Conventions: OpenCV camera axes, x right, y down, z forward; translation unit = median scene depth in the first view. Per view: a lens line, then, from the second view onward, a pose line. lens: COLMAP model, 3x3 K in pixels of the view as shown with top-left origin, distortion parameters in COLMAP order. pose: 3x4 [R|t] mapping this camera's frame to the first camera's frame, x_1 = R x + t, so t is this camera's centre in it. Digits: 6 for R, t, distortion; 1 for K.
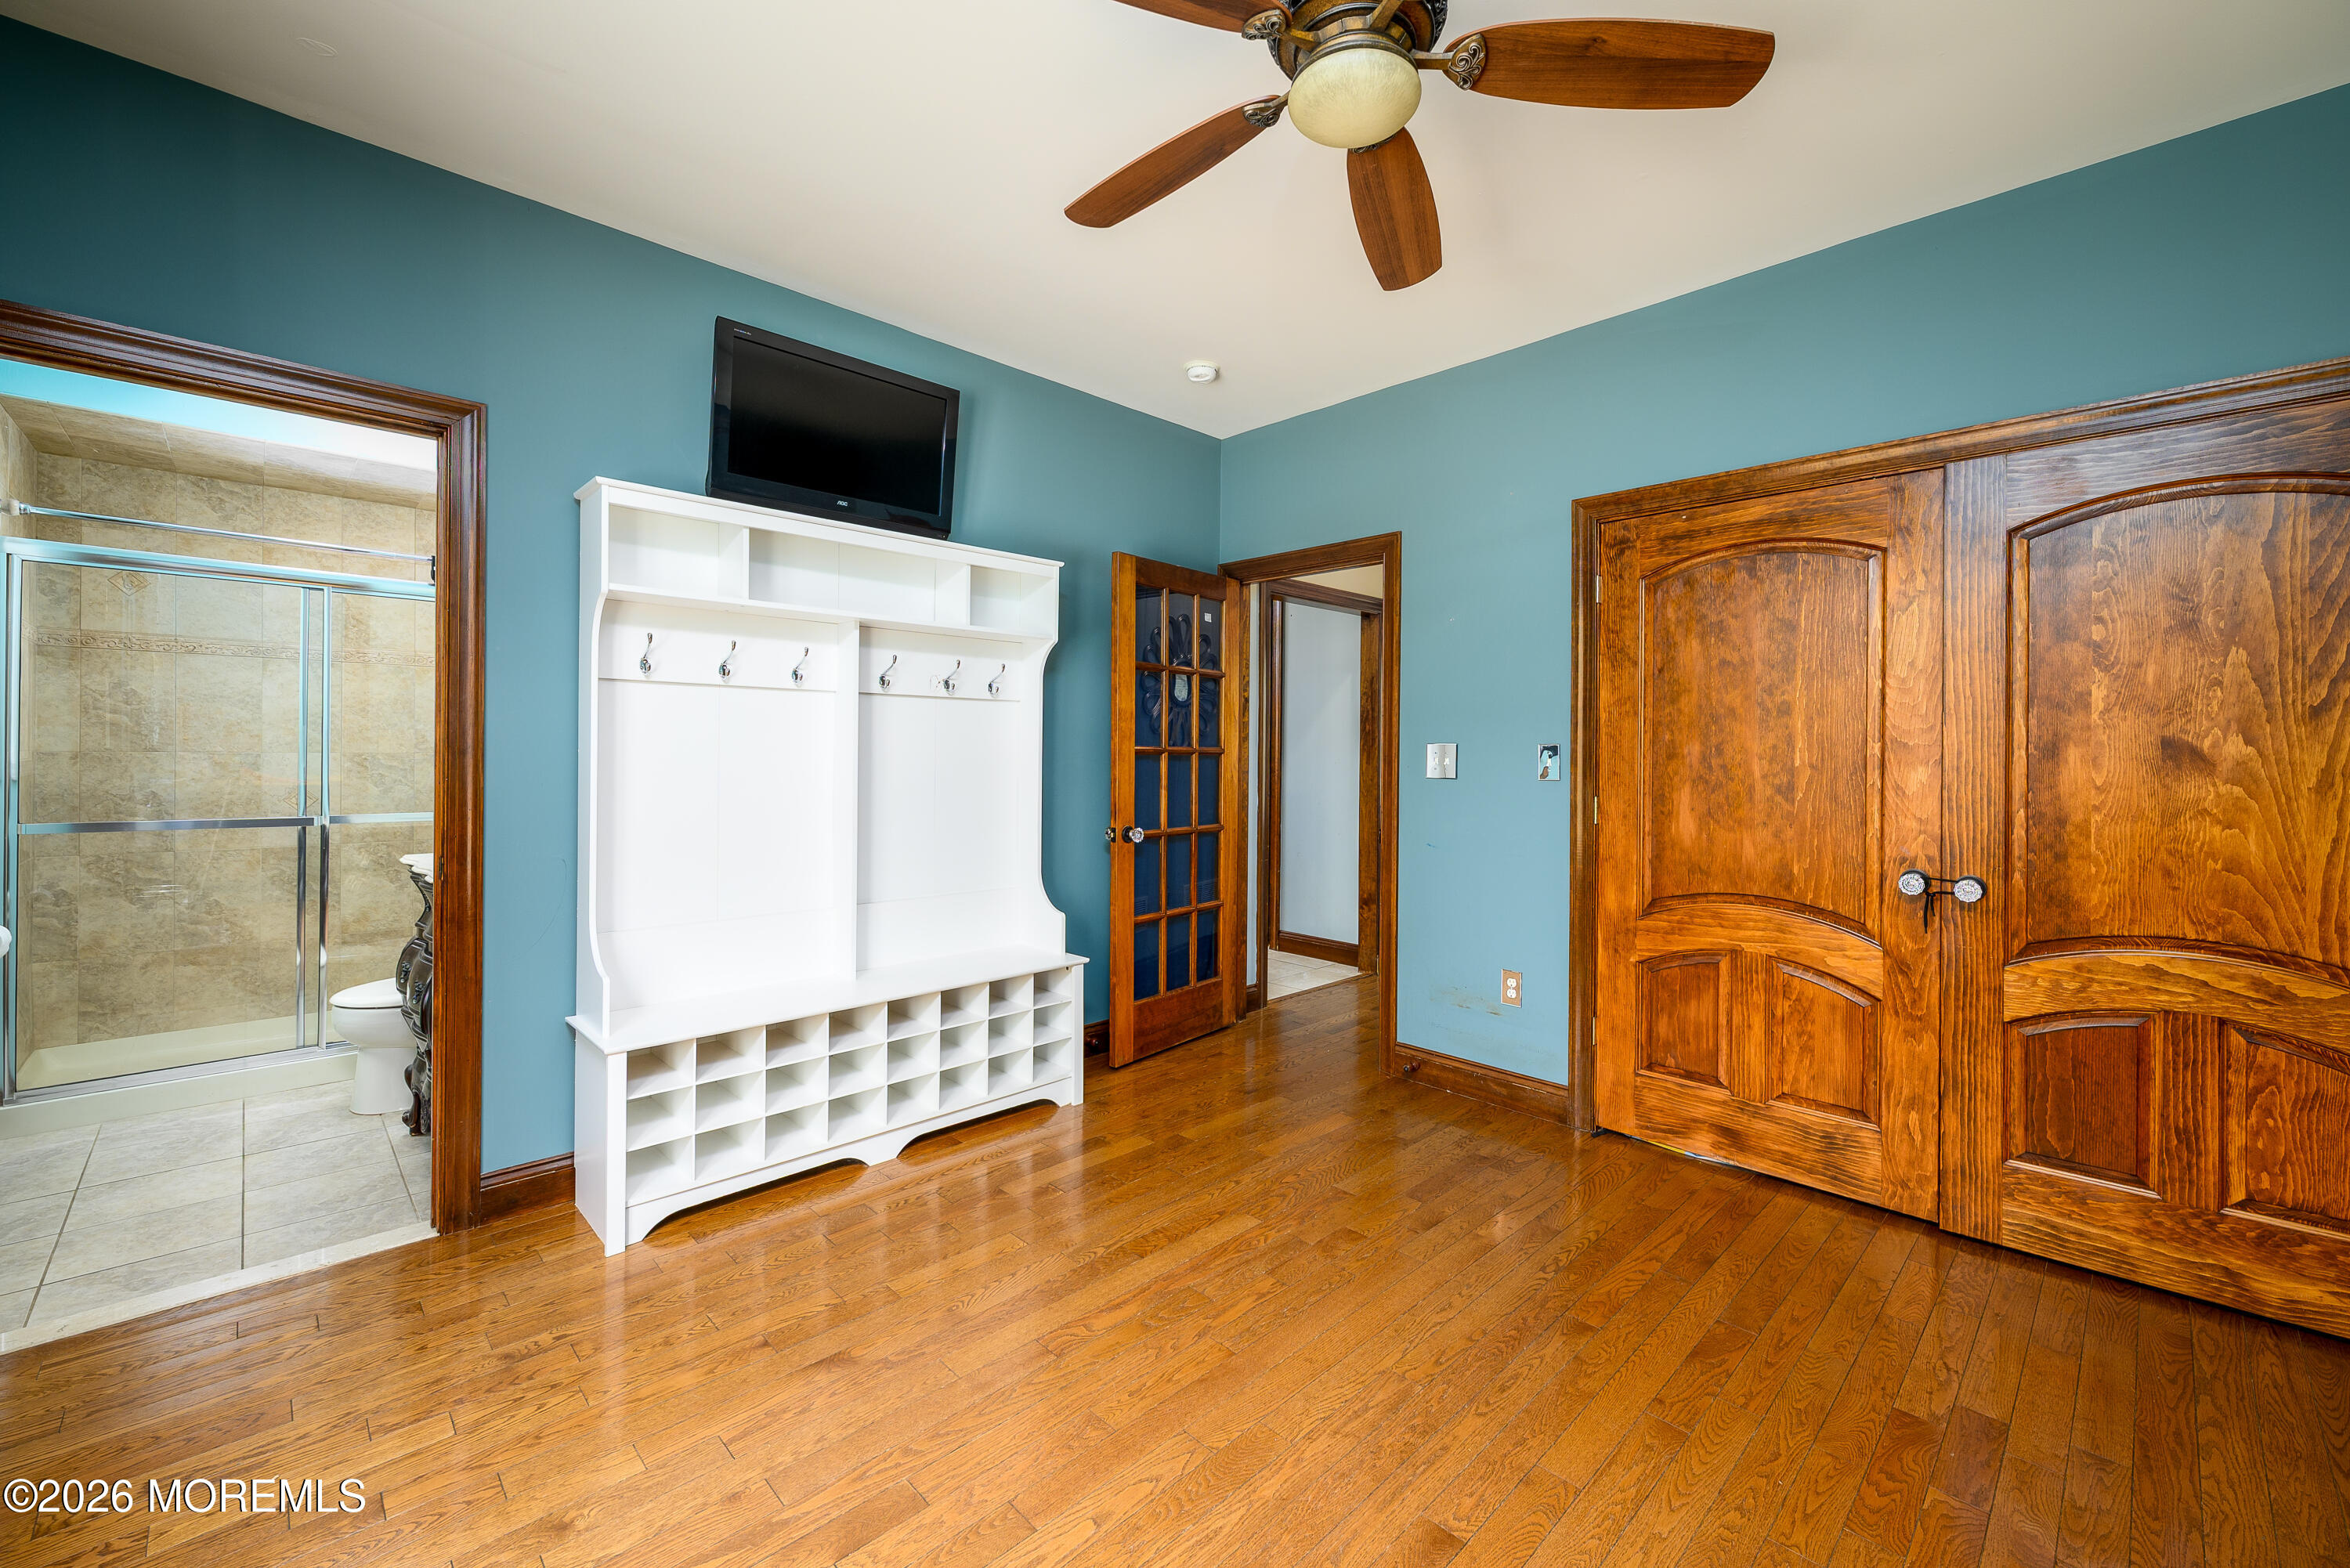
lens RADIAL K [[959.1, 0, 1196.7], [0, 959.1, 749.6], [0, 0, 1]] dist [0.000249, 0.000034]
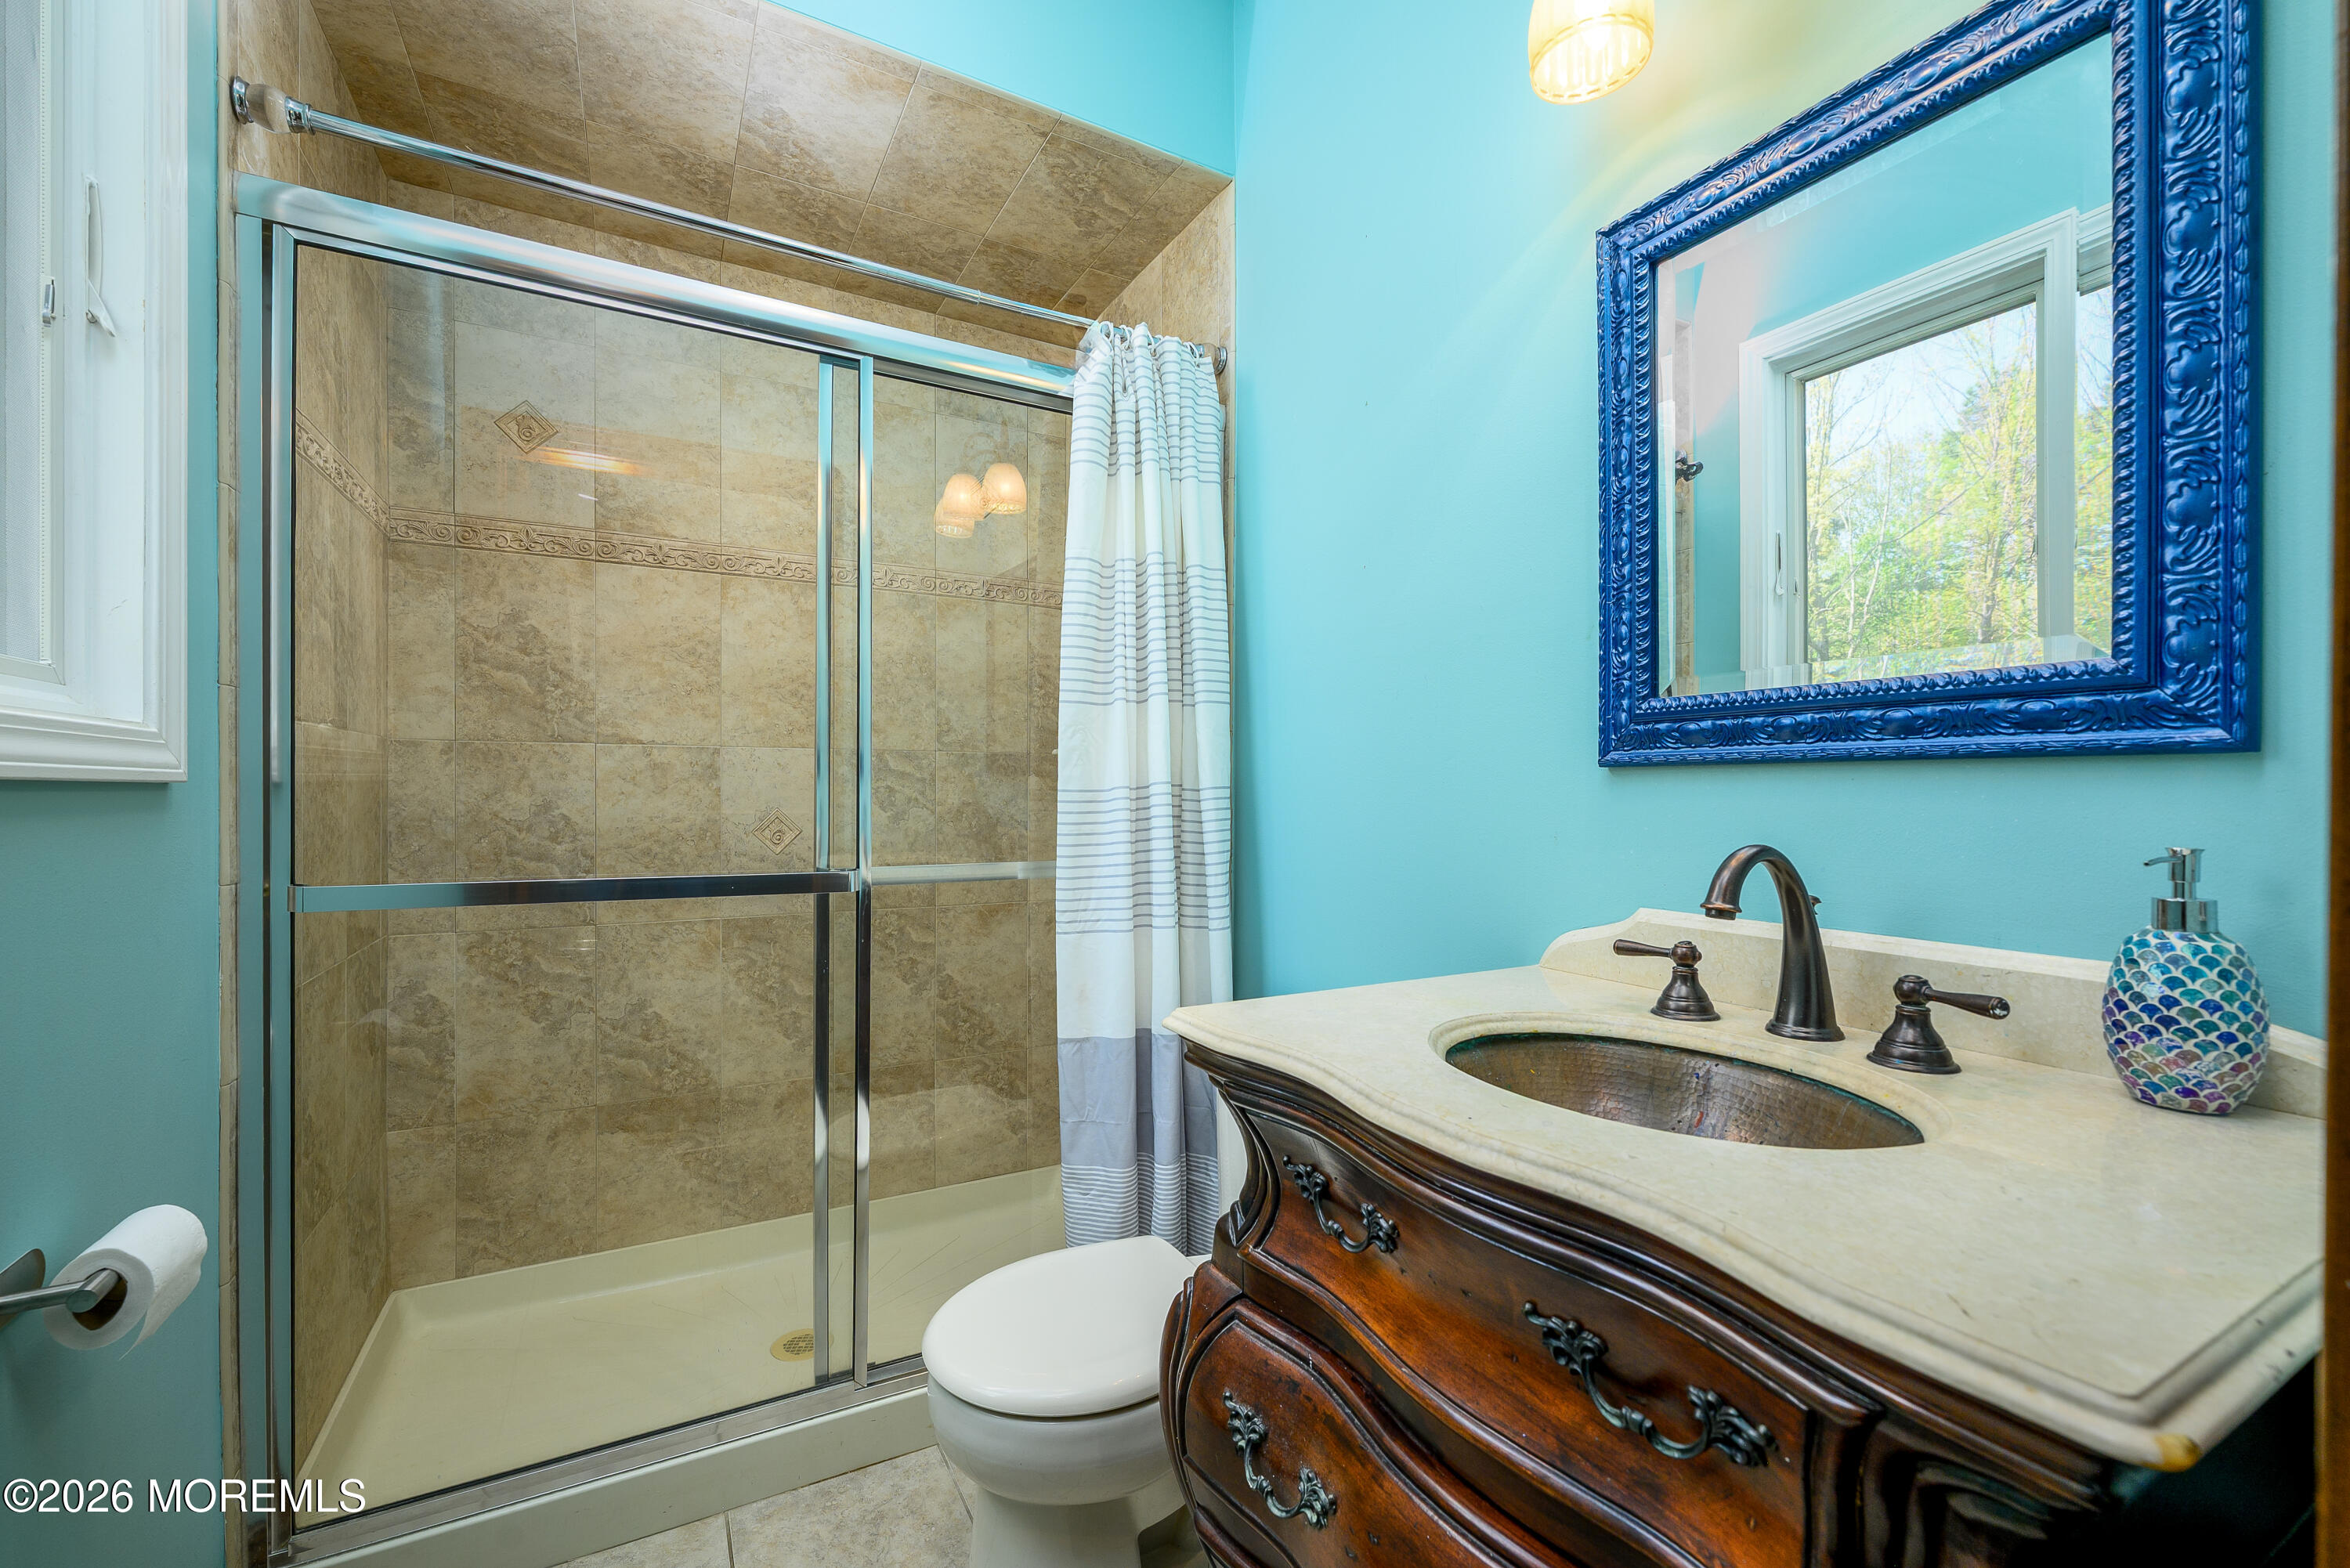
lens RADIAL K [[959.1, 0, 1168.7], [0, 959.1, 791.7], [0, 0, 1]] dist [0.000249, 0.000034]
pose [[0.961861, -0.000453, -0.273537, -0.620044], [0.002186, 0.999979, 0.006031, 0.028548], [0.273529, -0.006399, 0.961842, 0.580848]]
